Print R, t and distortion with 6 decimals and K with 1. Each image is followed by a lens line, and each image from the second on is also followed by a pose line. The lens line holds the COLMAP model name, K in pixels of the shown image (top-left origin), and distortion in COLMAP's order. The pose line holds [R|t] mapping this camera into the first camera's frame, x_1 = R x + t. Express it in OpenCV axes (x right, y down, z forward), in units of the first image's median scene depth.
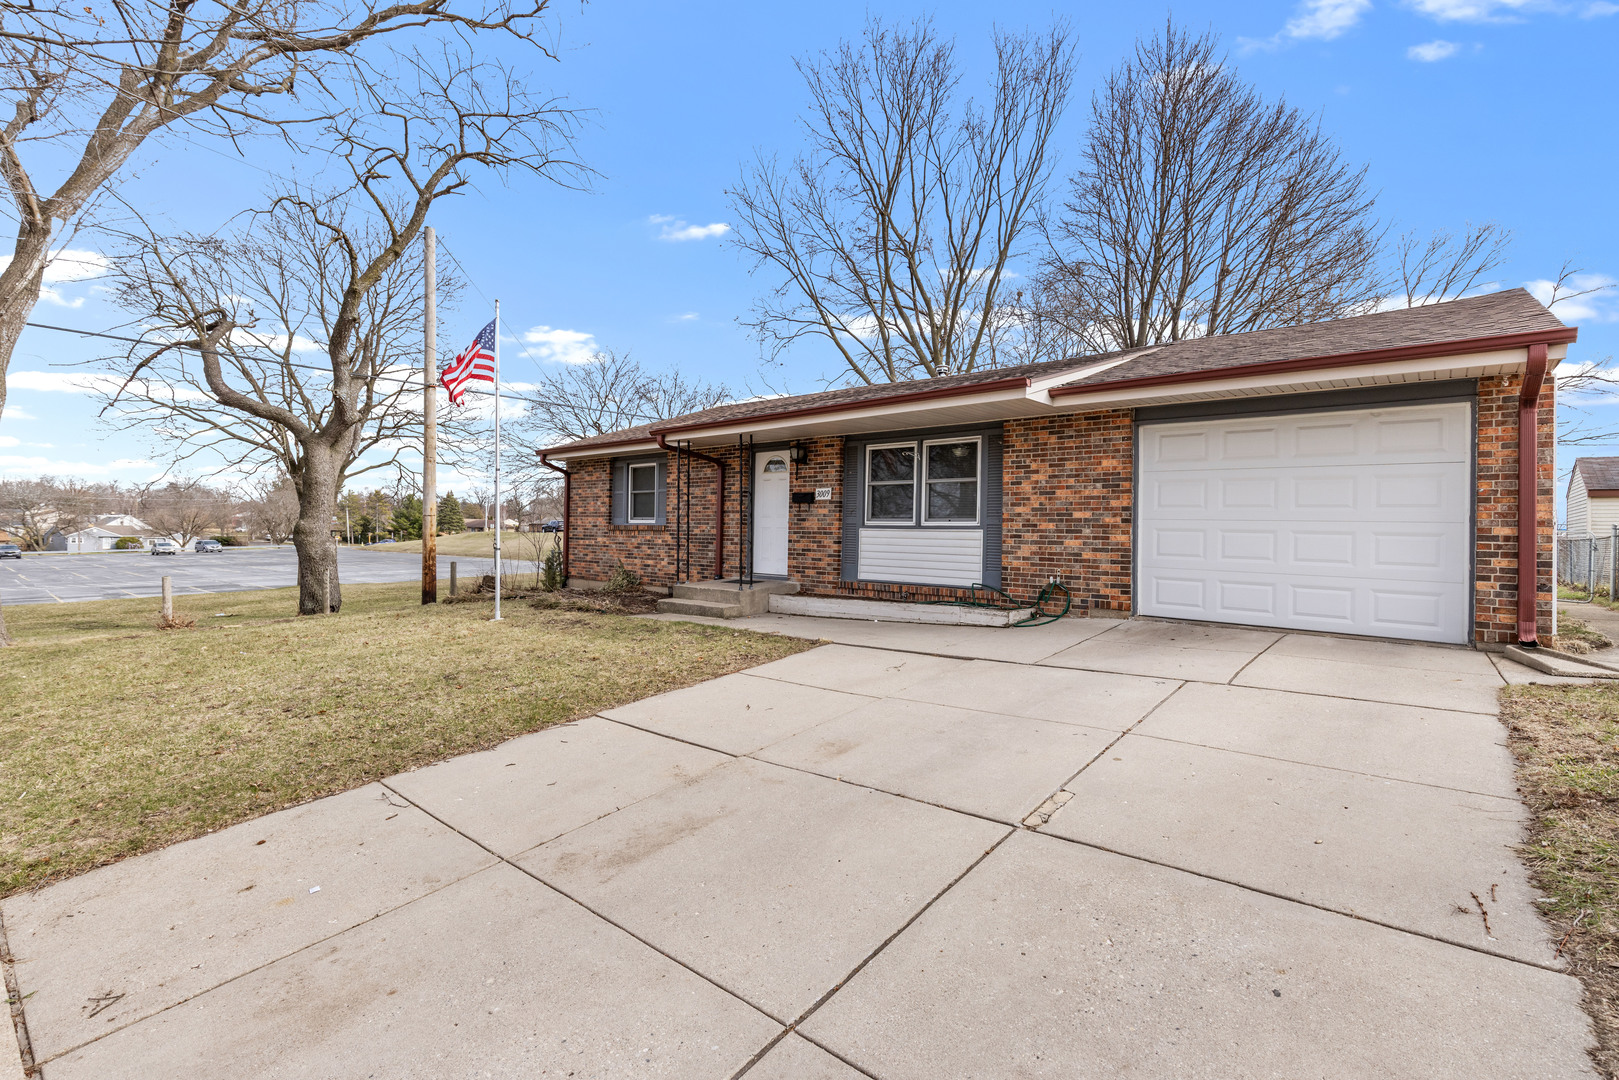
lens RADIAL K [[746.8, 0, 805.1], [0, 746.8, 535.0], [0, 0, 1]] dist [0.005815, 0.000290]
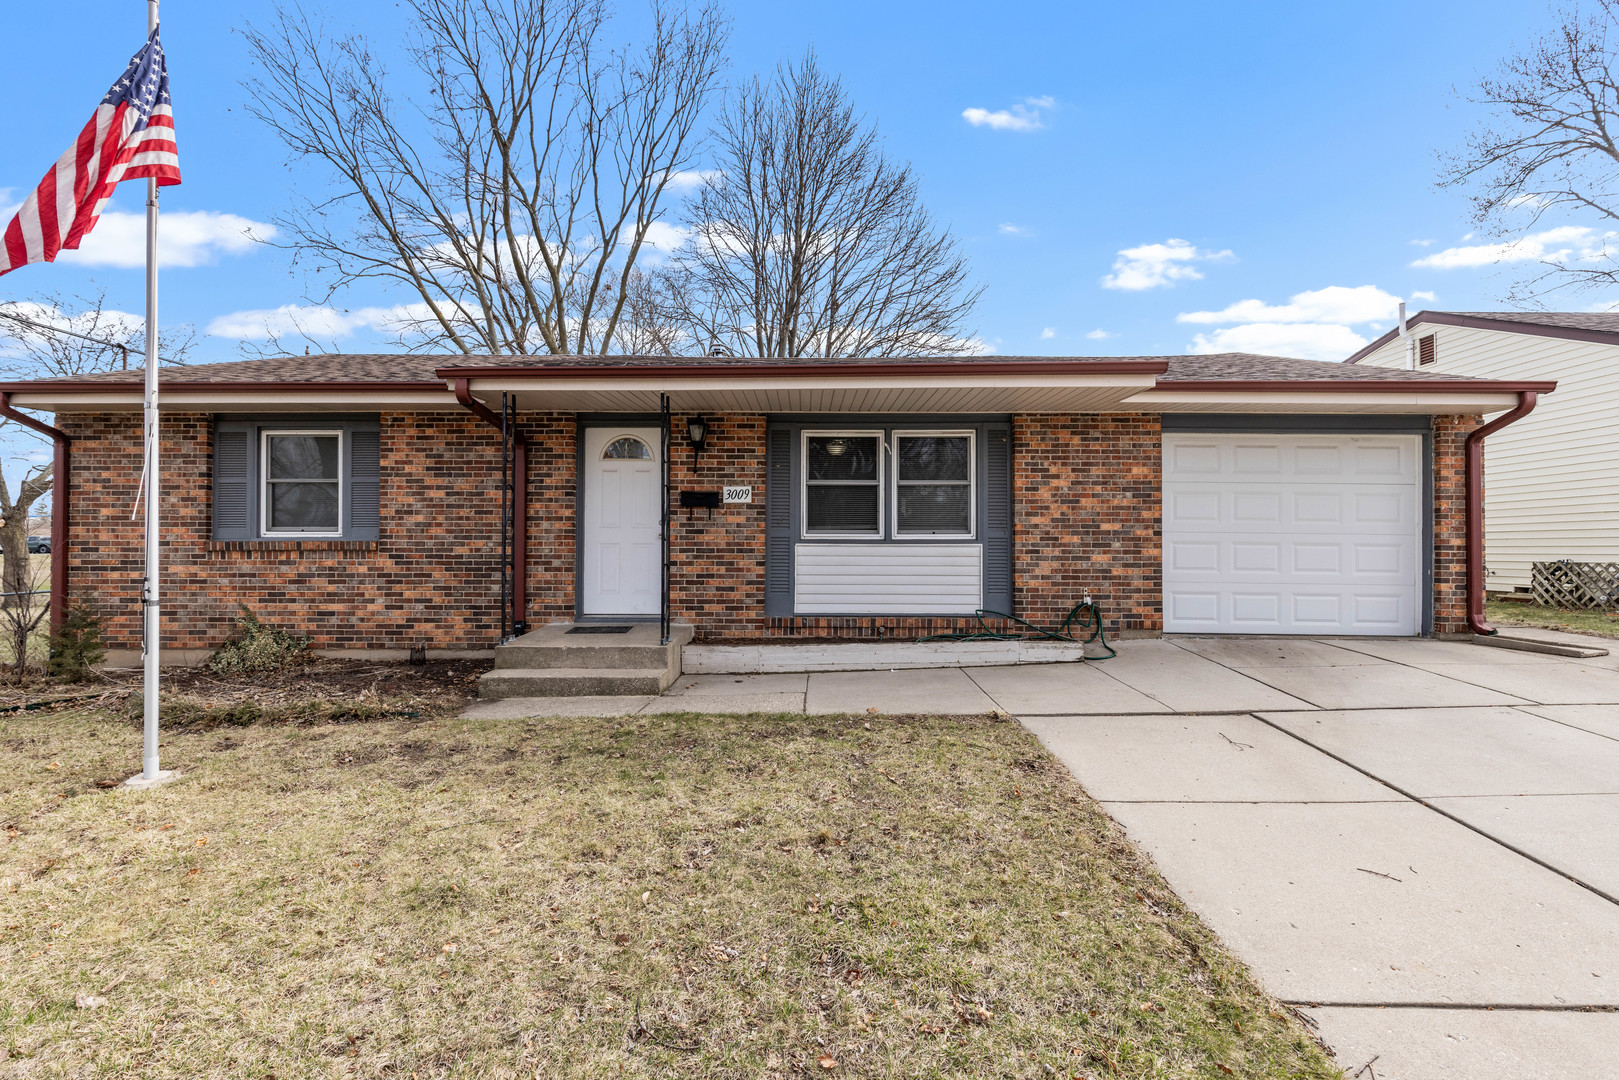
lens RADIAL K [[746.8, 0, 814.8], [0, 746.8, 536.4], [0, 0, 1]] dist [0.005815, 0.000290]
pose [[0.758155, -0.003294, 0.652066, -0.438295], [0.012206, 0.999884, -0.009142, -0.010341], [-0.651960, 0.014890, 0.758107, 0.495978]]
